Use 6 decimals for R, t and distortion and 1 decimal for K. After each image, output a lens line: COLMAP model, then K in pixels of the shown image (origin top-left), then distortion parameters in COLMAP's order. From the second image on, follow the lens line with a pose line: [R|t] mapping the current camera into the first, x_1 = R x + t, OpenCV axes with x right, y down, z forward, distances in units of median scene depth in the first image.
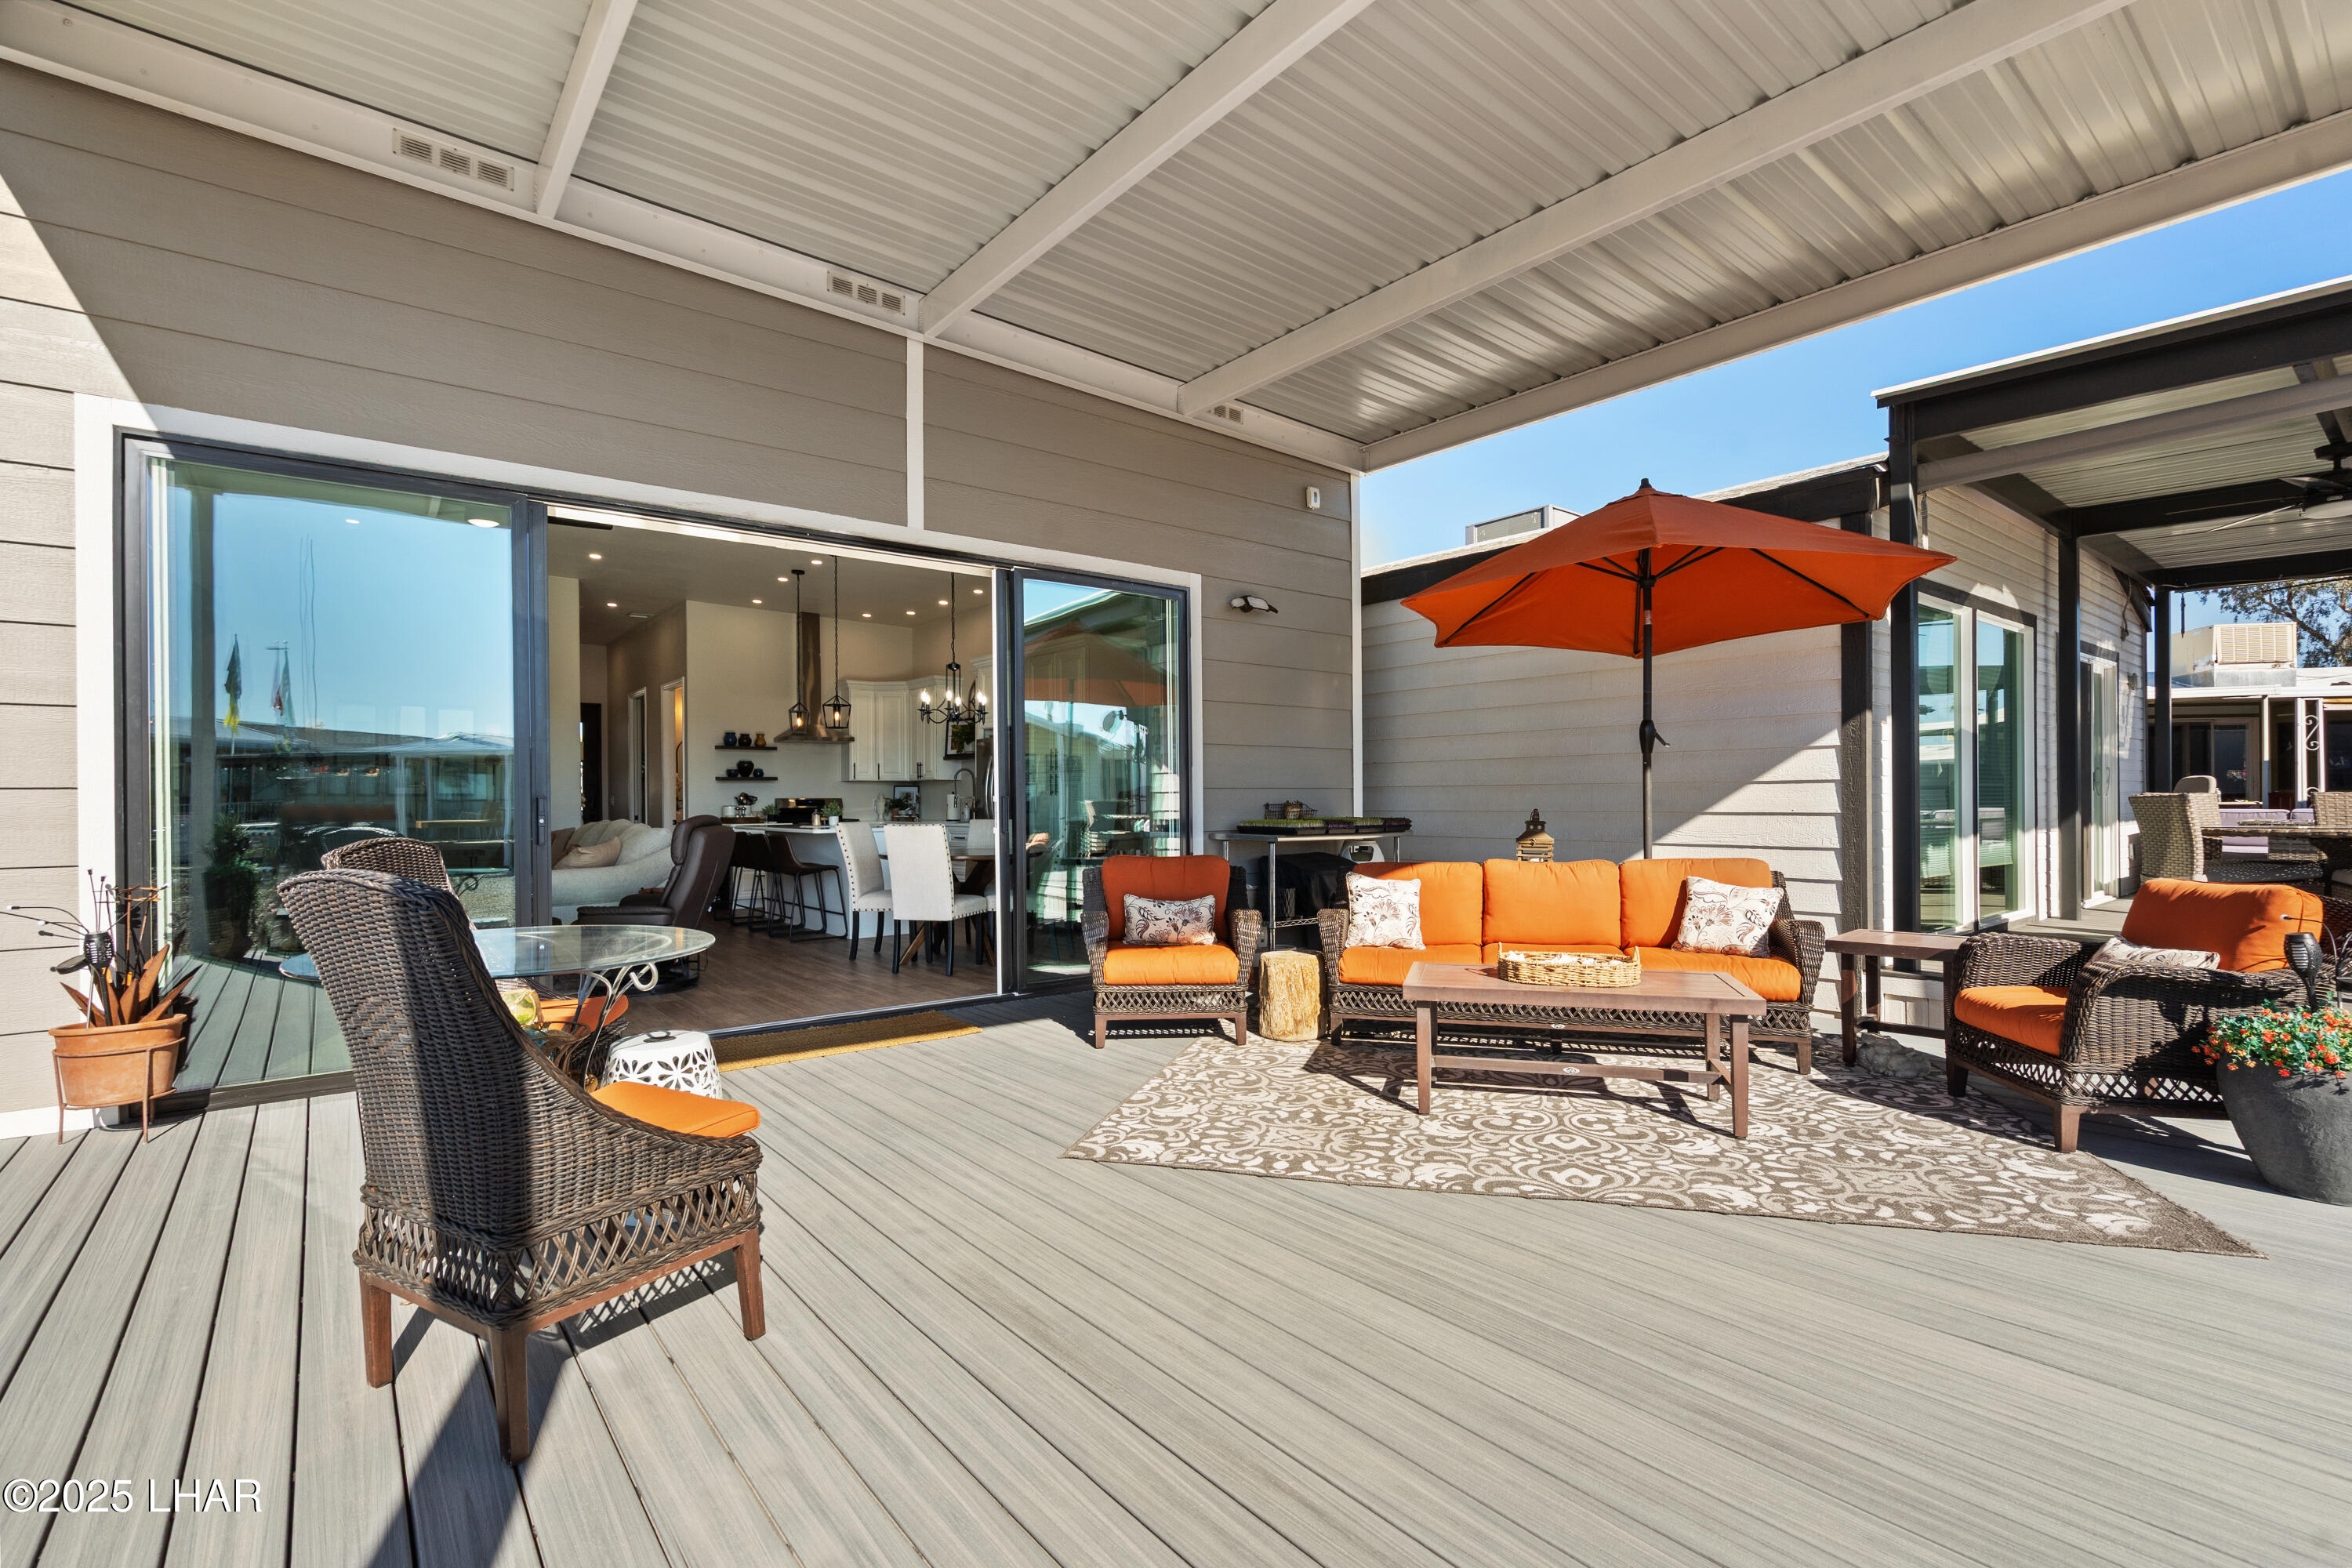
lens RADIAL K [[1076.0, 0, 1180.5], [0, 1076.0, 783.9], [0, 0, 1]] dist [-0.005767, 0.002969]
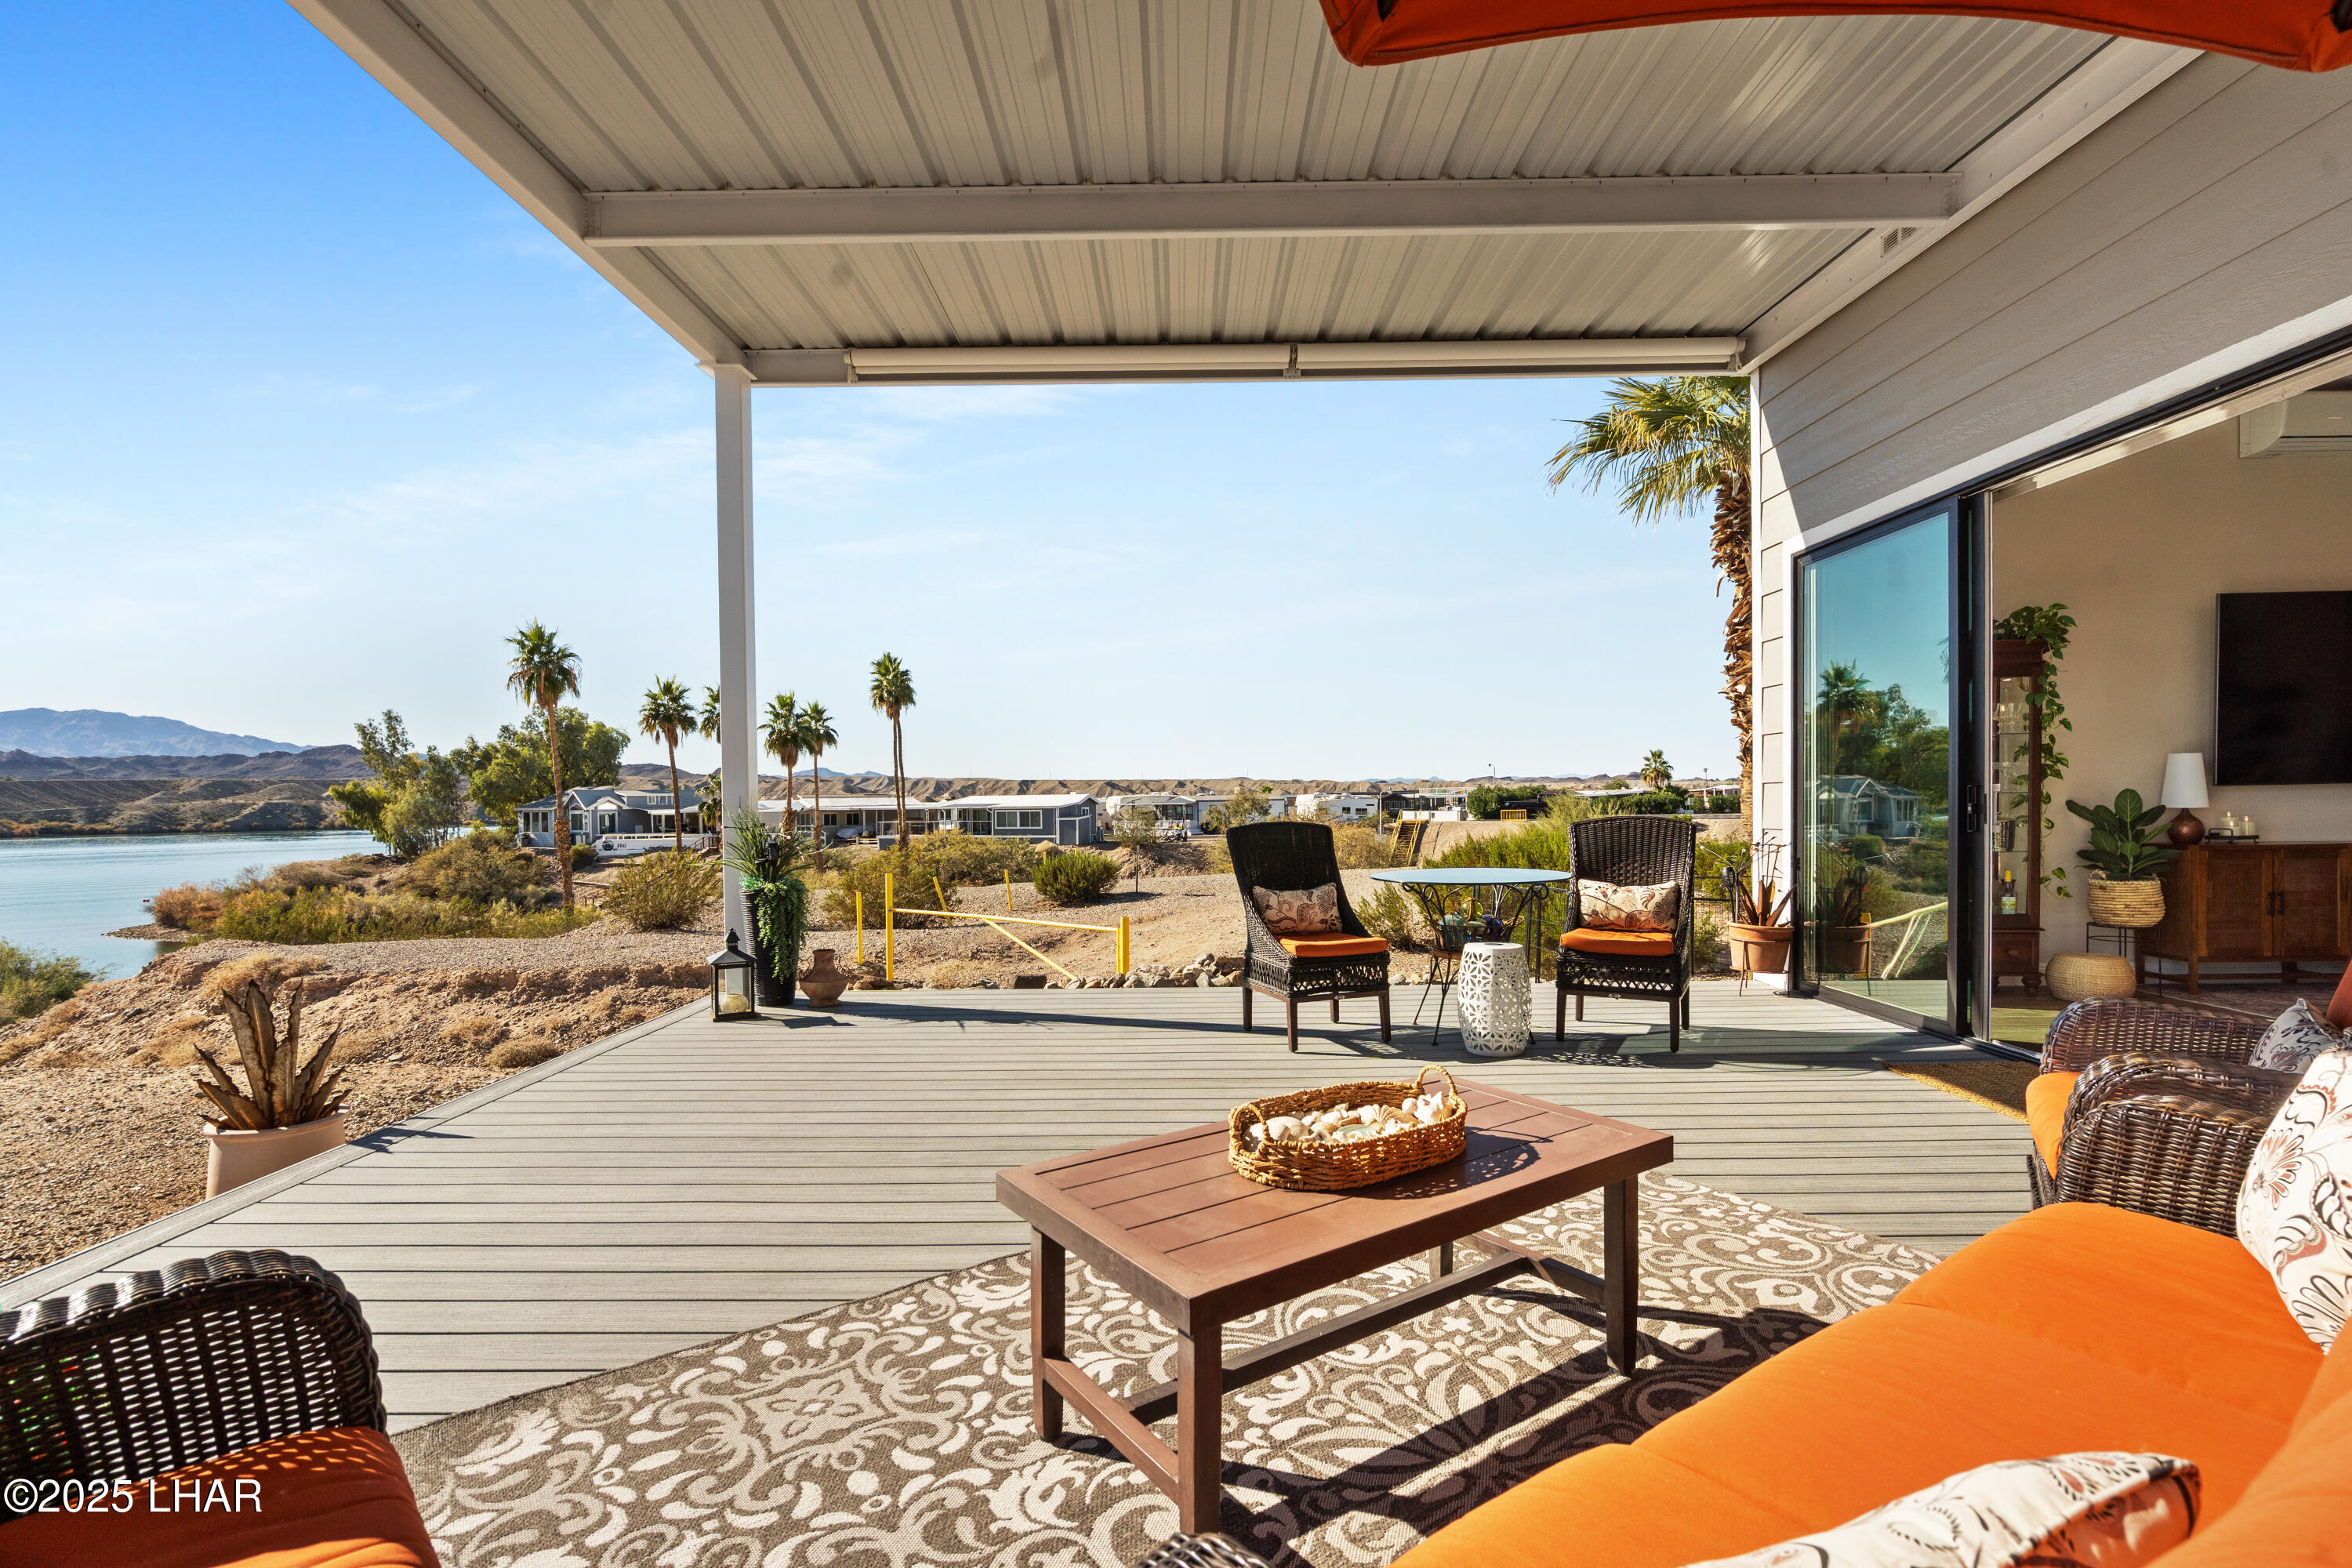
lens RADIAL K [[1076.0, 0, 1177.8], [0, 1076.0, 817.5], [0, 0, 1]] dist [-0.005767, 0.002969]
pose [[-0.632352, 0.024971, -0.774278, 0.642699], [0.026825, 0.999587, 0.010329, 0.011079], [0.774216, -0.014239, -0.632761, 1.007290]]
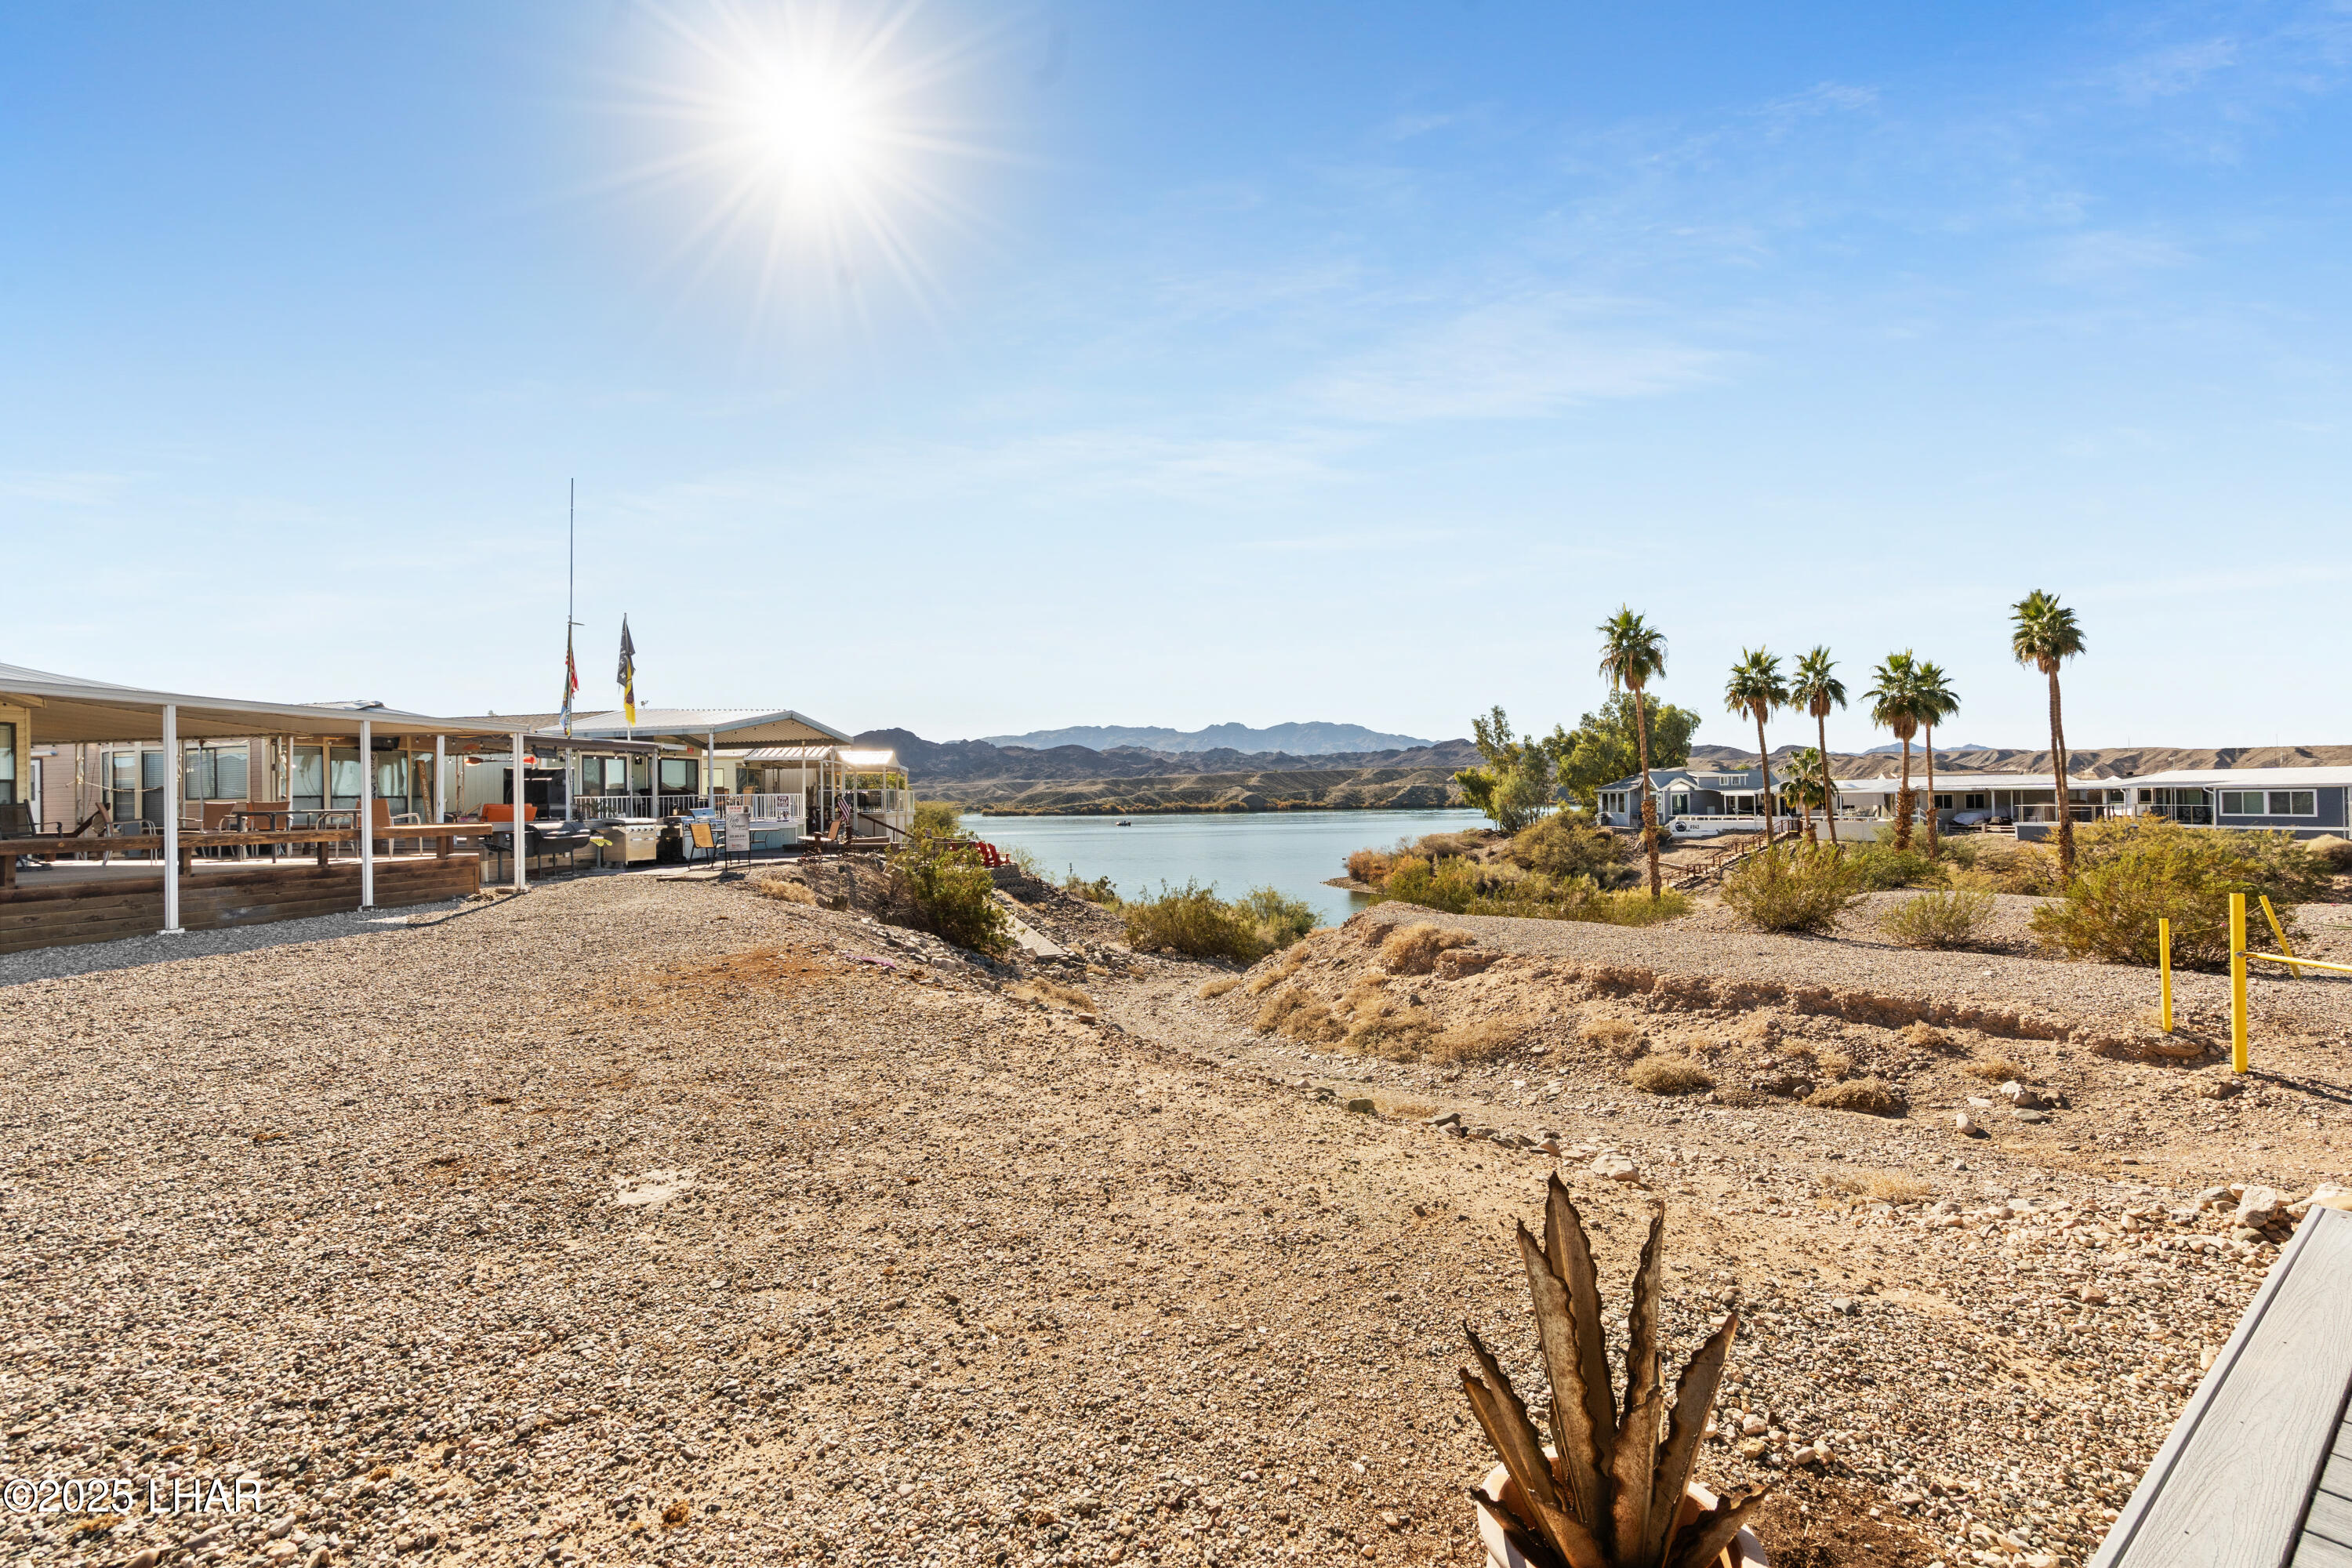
lens RADIAL K [[1076.0, 0, 1178.9], [0, 1076.0, 793.1], [0, 0, 1]] dist [-0.005767, 0.002969]
pose [[-0.999252, 0.022076, 0.031740, 0.580885], [0.021494, 0.999597, -0.018555, 0.000196], [-0.032137, -0.017859, -0.999324, 0.401927]]
